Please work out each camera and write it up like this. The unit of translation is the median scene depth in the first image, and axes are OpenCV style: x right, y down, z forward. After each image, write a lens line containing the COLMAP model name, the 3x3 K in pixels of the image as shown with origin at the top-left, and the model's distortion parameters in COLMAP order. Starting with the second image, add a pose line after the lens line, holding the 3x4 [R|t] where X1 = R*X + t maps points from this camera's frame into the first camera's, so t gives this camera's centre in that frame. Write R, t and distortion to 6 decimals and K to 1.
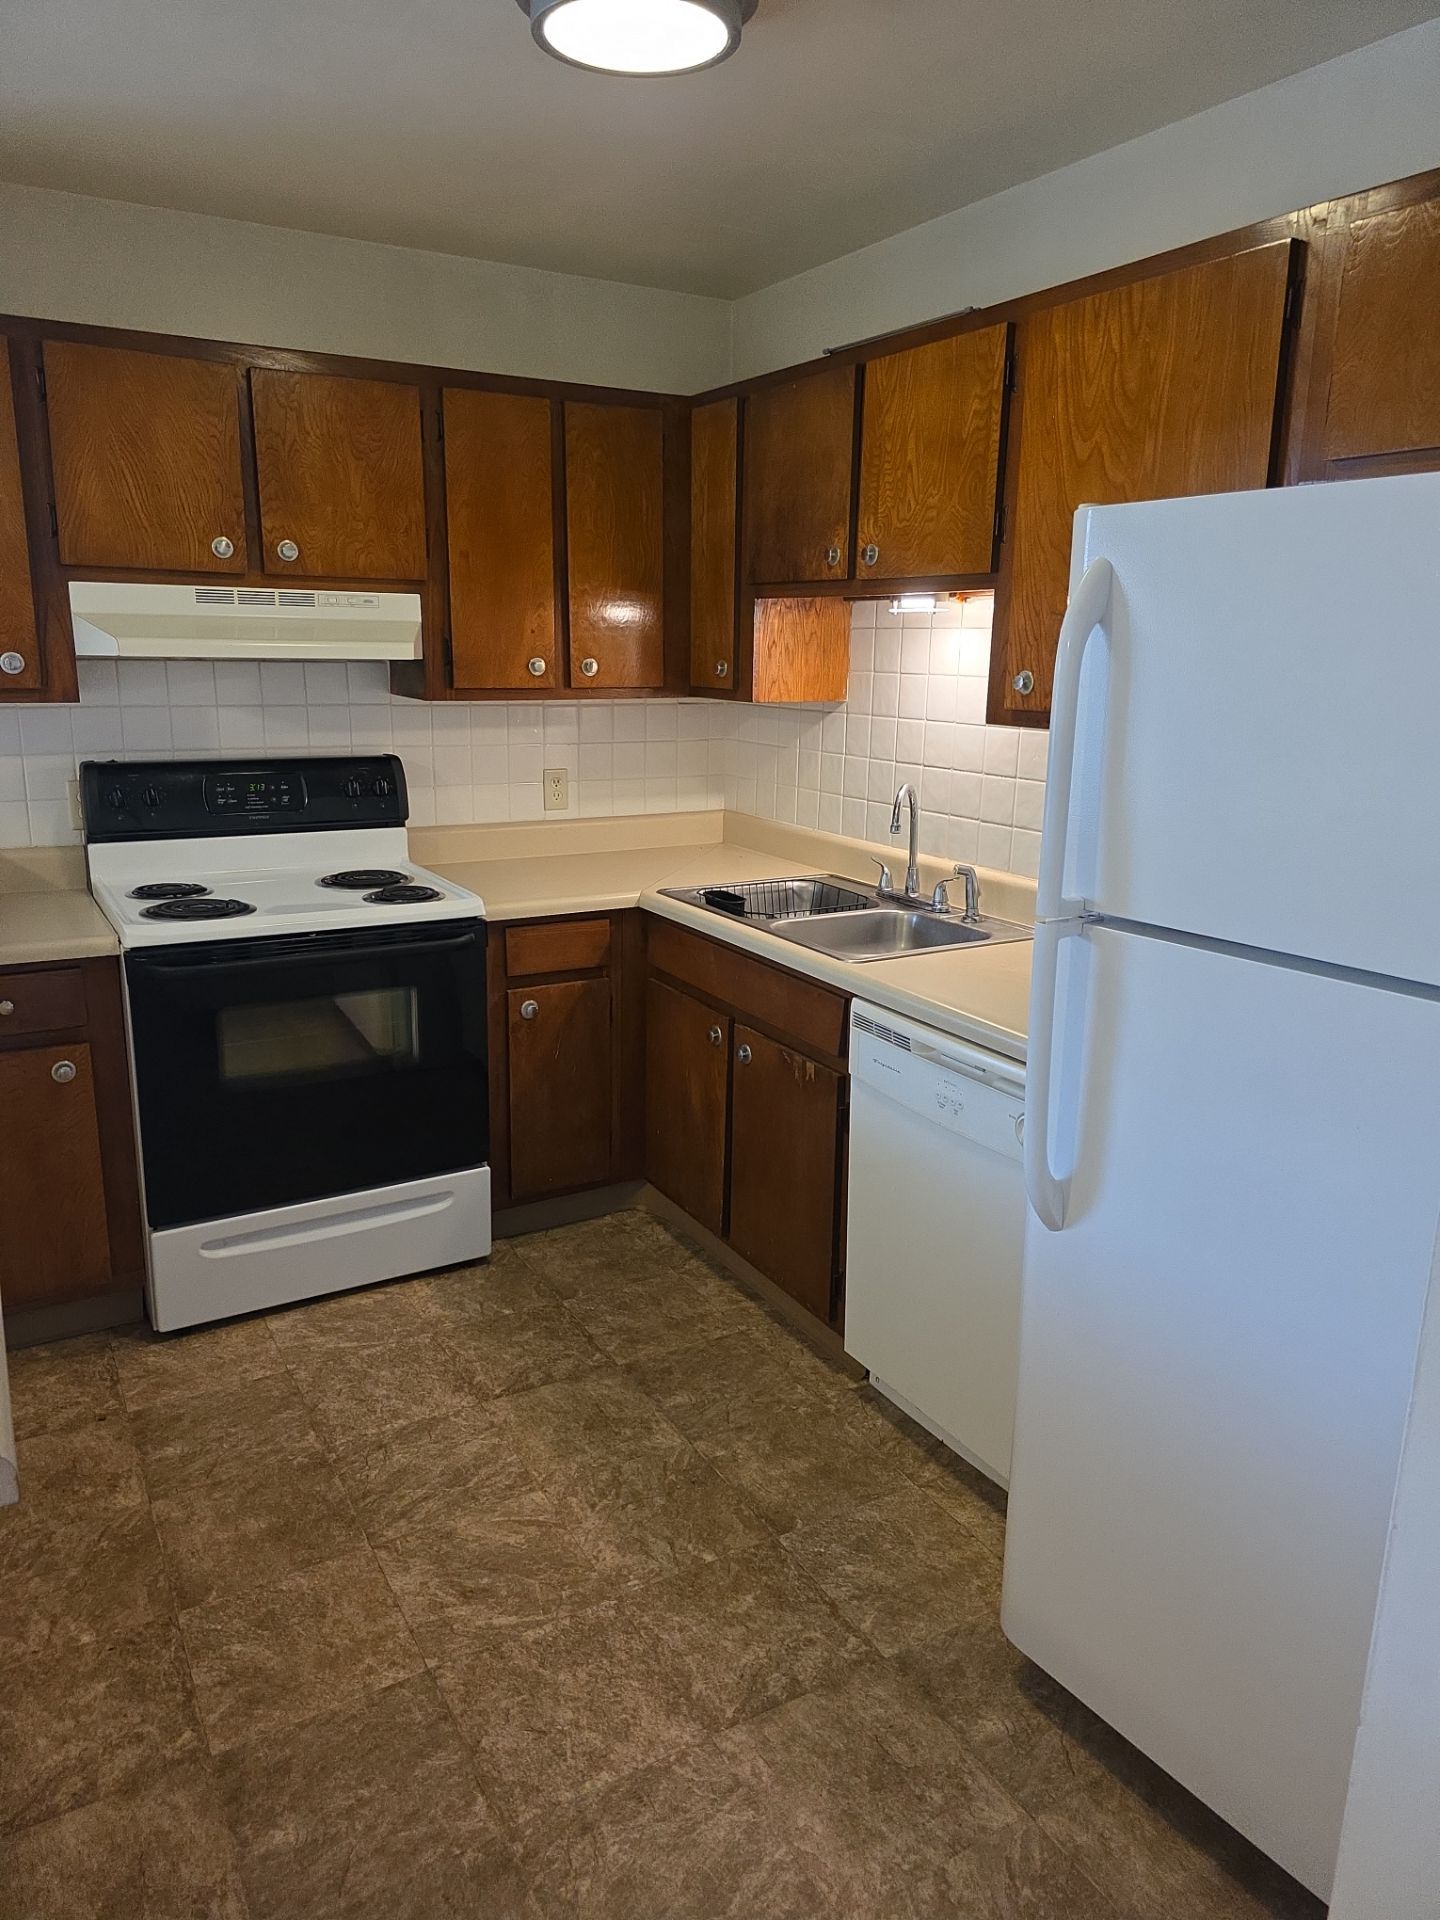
lens RADIAL K [[1293.3, 0, 720.2], [0, 1293.3, 935.5], [0, 0, 1]] dist [0.040796, -0.037873]
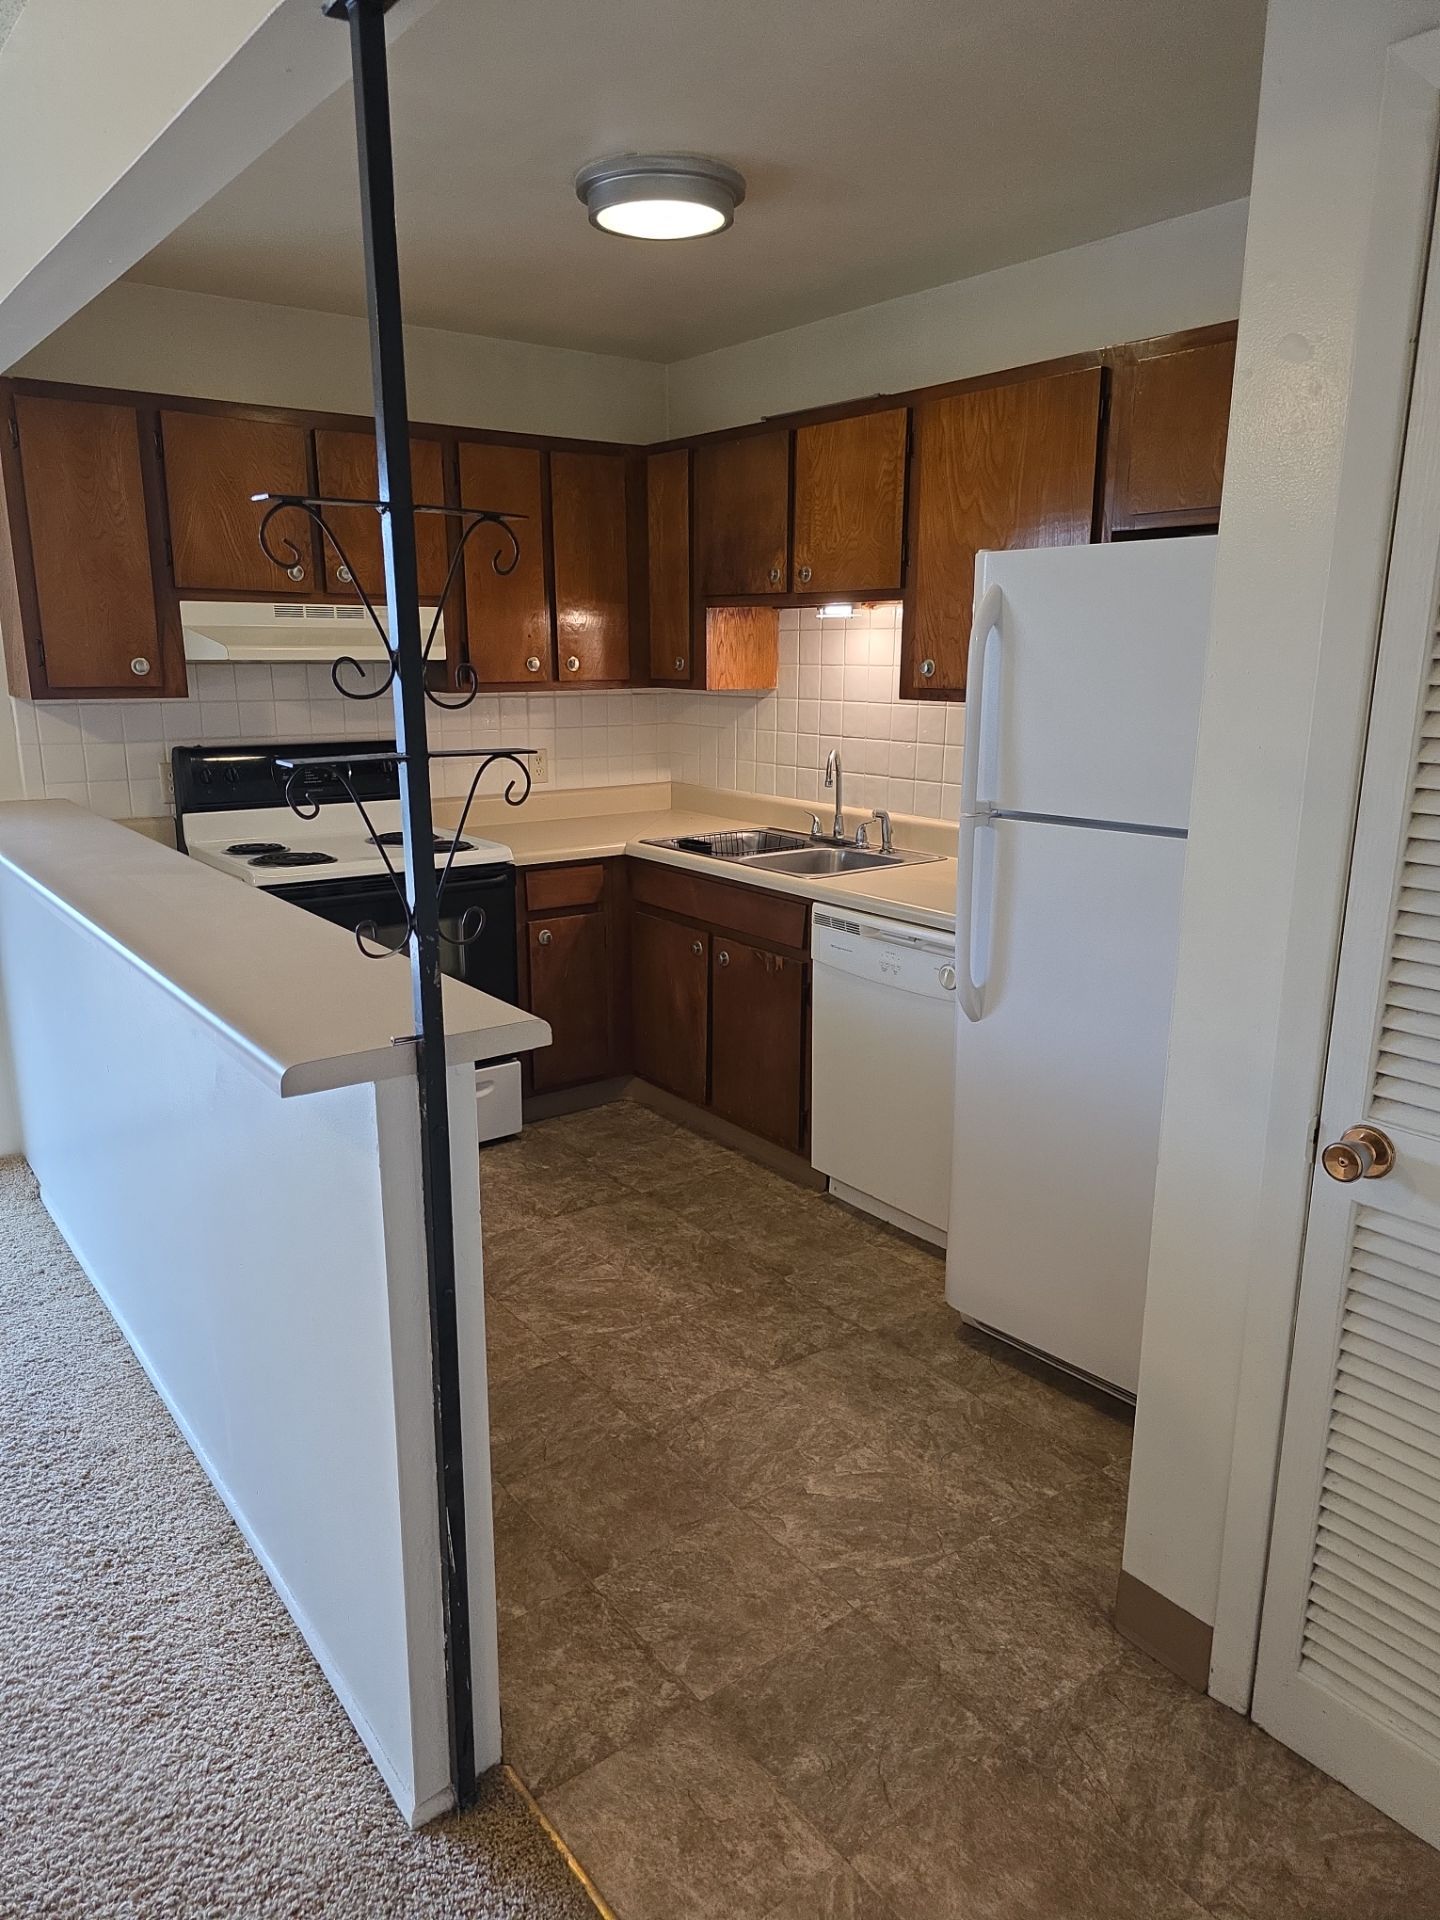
lens RADIAL K [[1299.3, 0, 720.0], [0, 1299.3, 960.0], [0, 0, 1]] dist [0.055594, -0.070491]
pose [[0.992875, -0.041368, 0.111751, -0.153477], [0.039728, 0.999068, 0.016859, 0.083416], [-0.112345, -0.012300, 0.993593, -0.359955]]
